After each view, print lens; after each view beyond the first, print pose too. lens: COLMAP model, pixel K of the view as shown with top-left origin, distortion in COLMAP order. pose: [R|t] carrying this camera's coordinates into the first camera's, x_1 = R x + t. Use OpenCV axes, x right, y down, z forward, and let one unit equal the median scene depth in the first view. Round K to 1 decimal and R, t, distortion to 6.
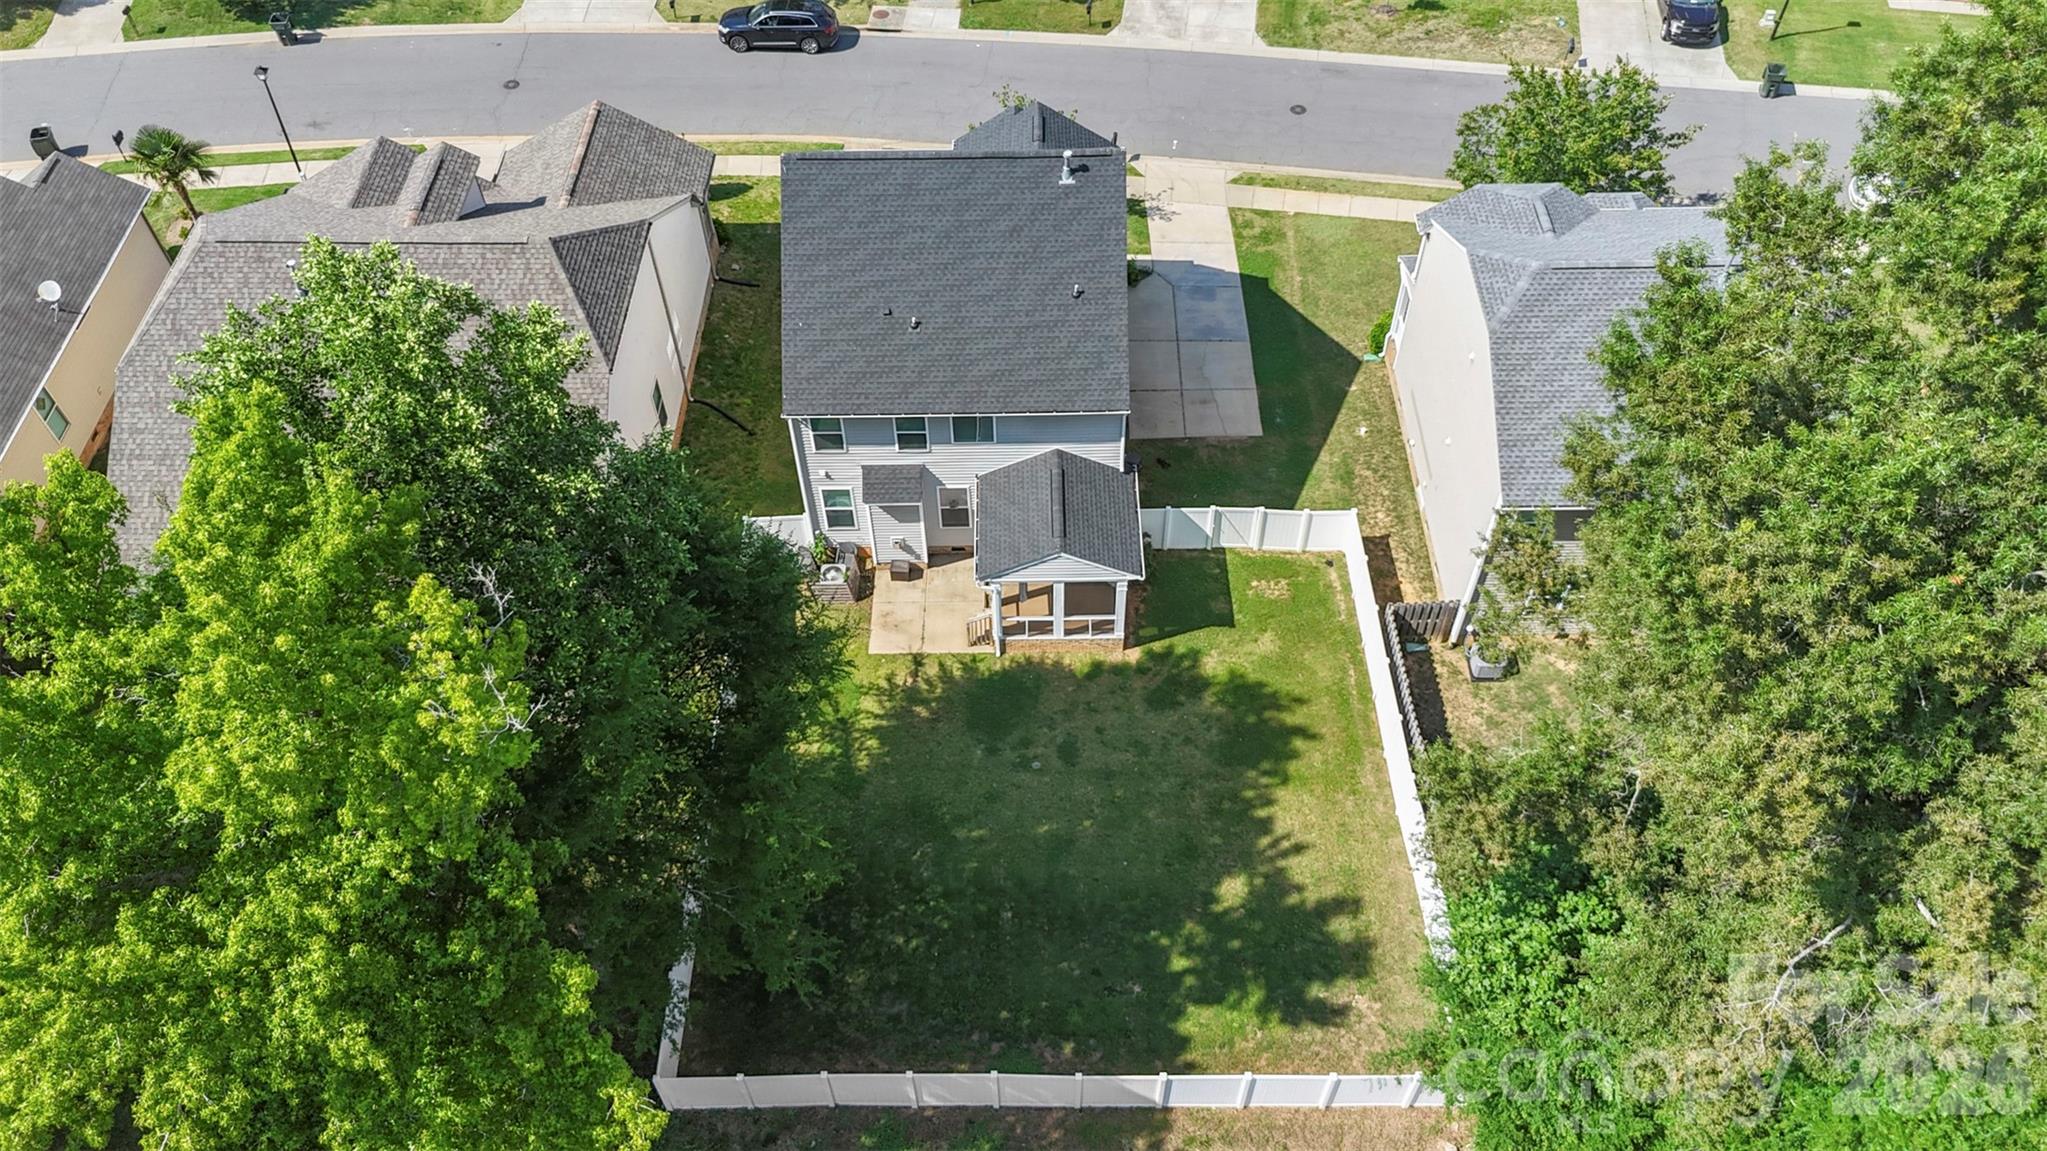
lens RADIAL K [[1526.3, 0, 1028.0], [0, 1526.3, 581.3], [0, 0, 1]] dist [0.068663, -0.053153]
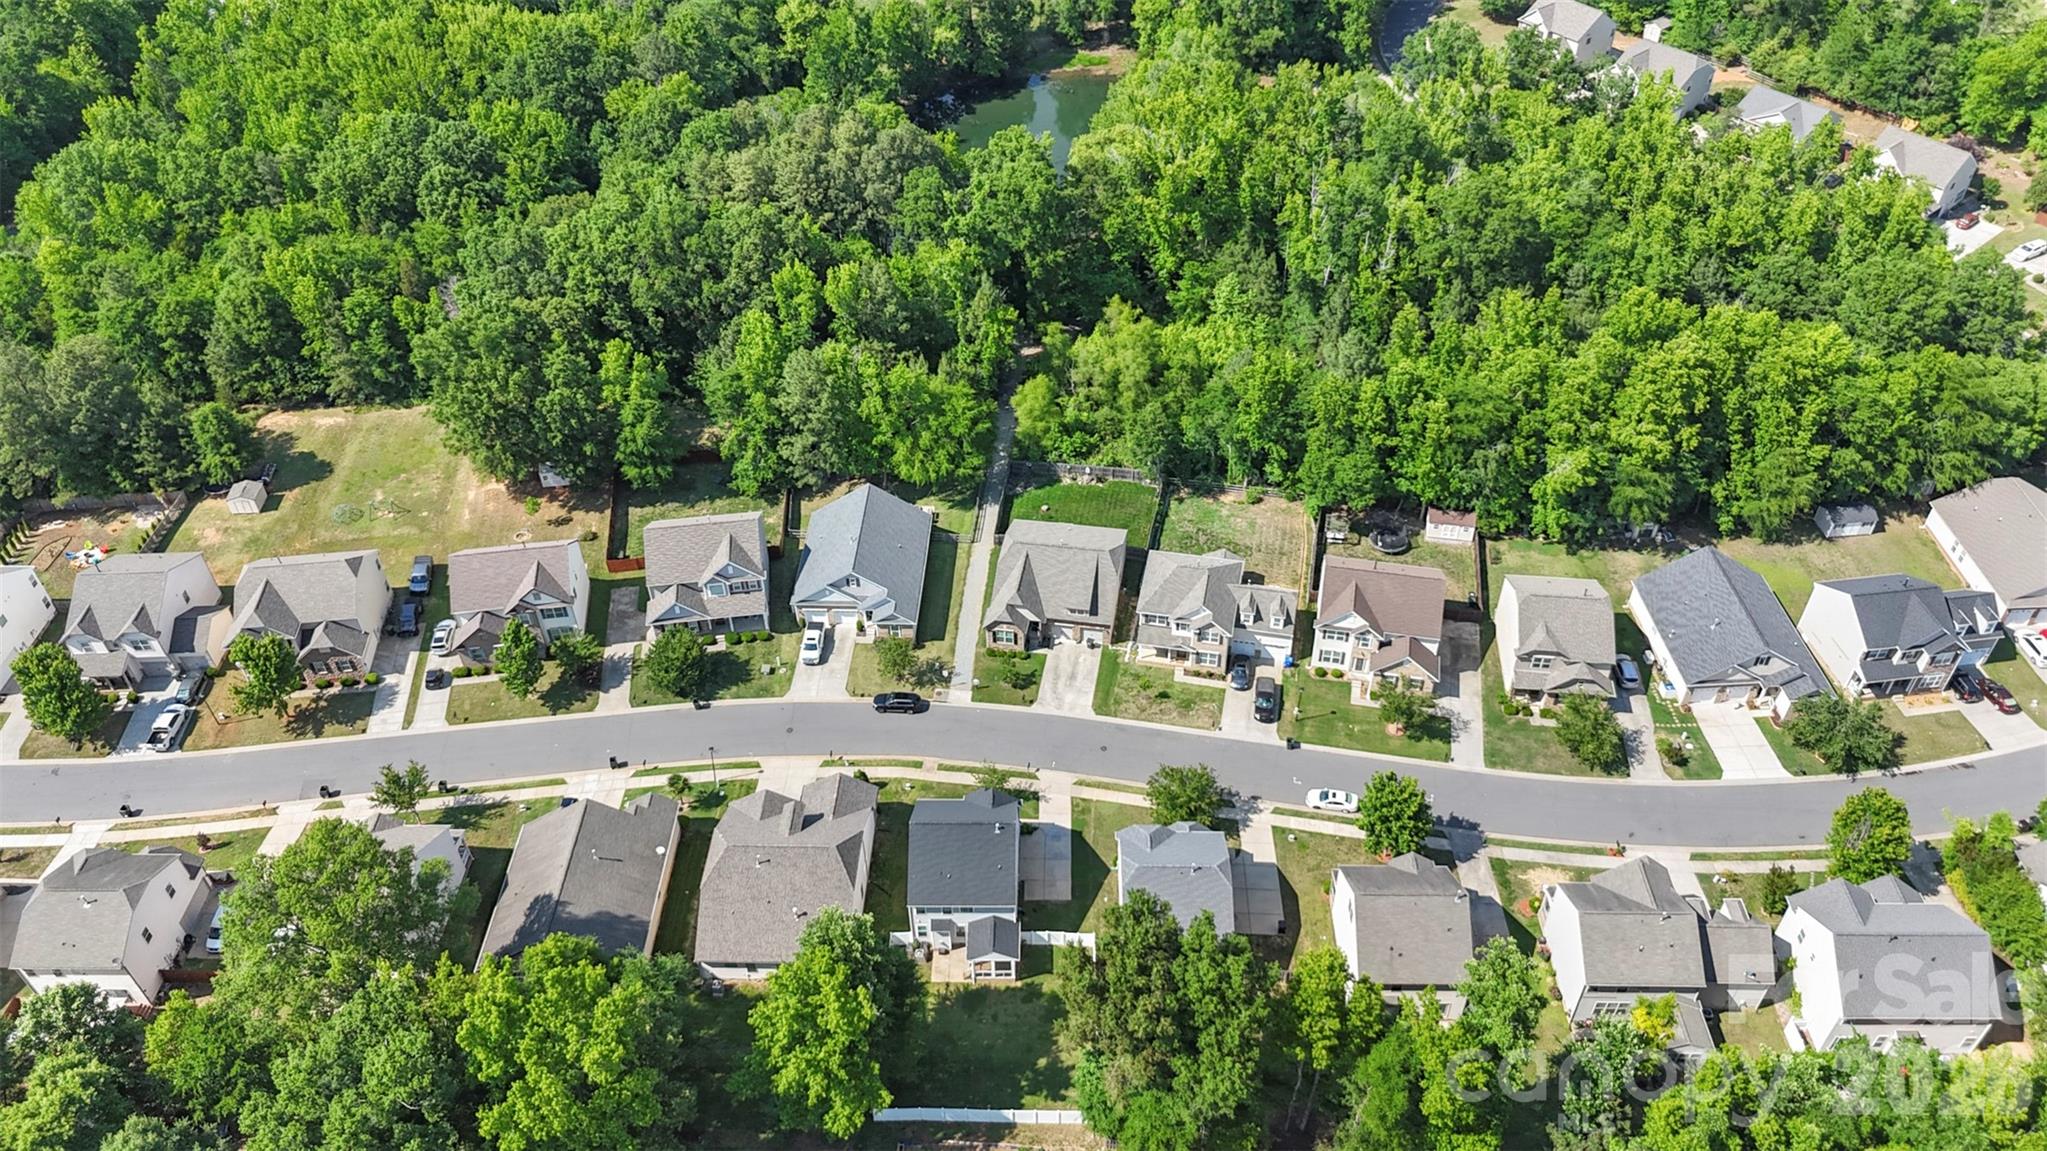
lens RADIAL K [[1526.3, 0, 1028.0], [0, 1526.3, 581.3], [0, 0, 1]] dist [0.068663, -0.053153]
pose [[0.999765, 0.017071, -0.013387, 0.116030], [-0.018888, 0.988492, -0.150086, -0.287333], [0.010670, 0.150304, 0.988582, -2.143733]]
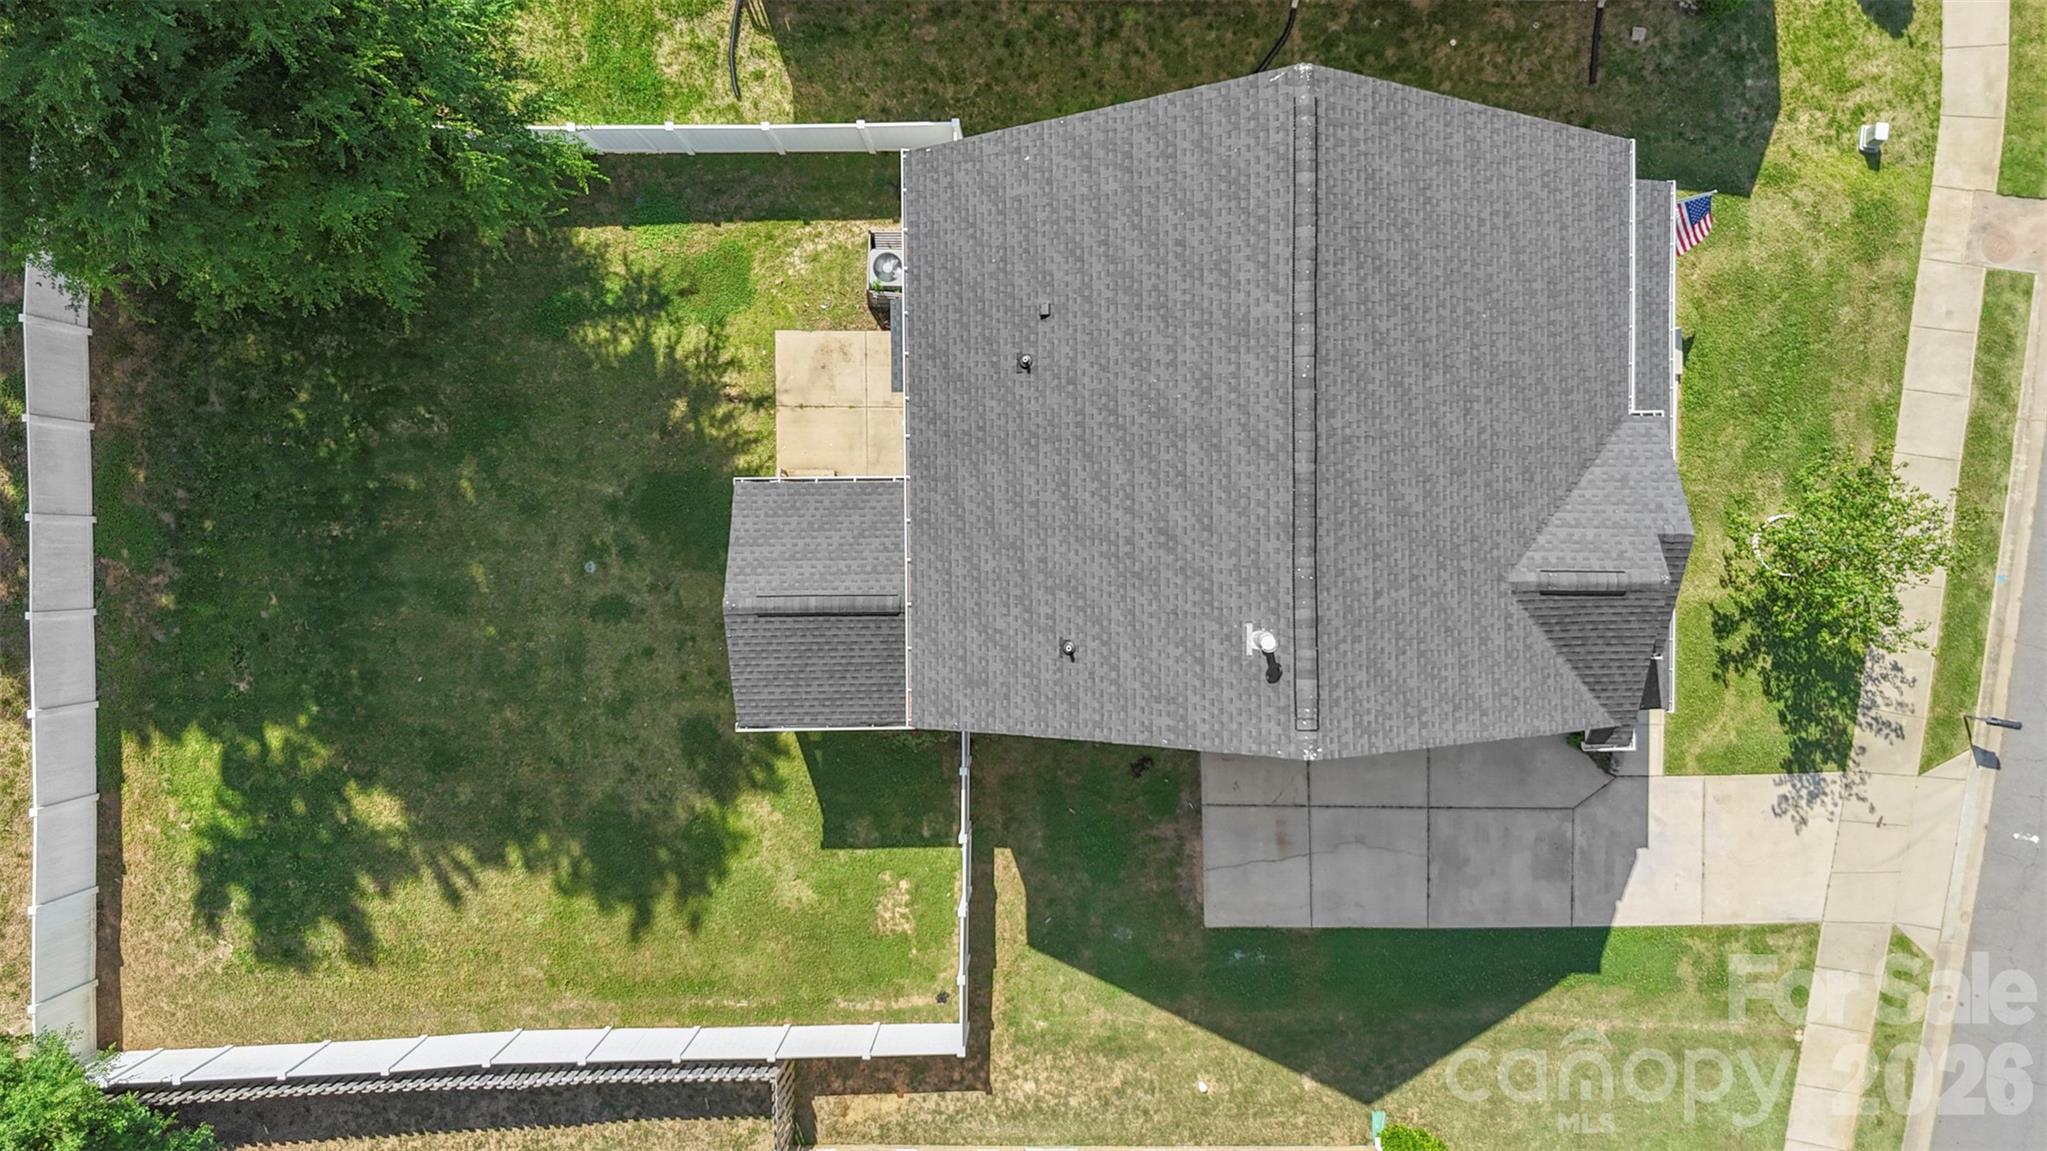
lens RADIAL K [[1526.3, 0, 1028.0], [0, 1526.3, 581.3], [0, 0, 1]] dist [0.068663, -0.053153]
pose [[-0.001232, 0.999617, 0.027635, -0.007777], [-0.761814, -0.018840, 0.647522, -0.515138], [0.647795, -0.020255, 0.761545, 0.540294]]
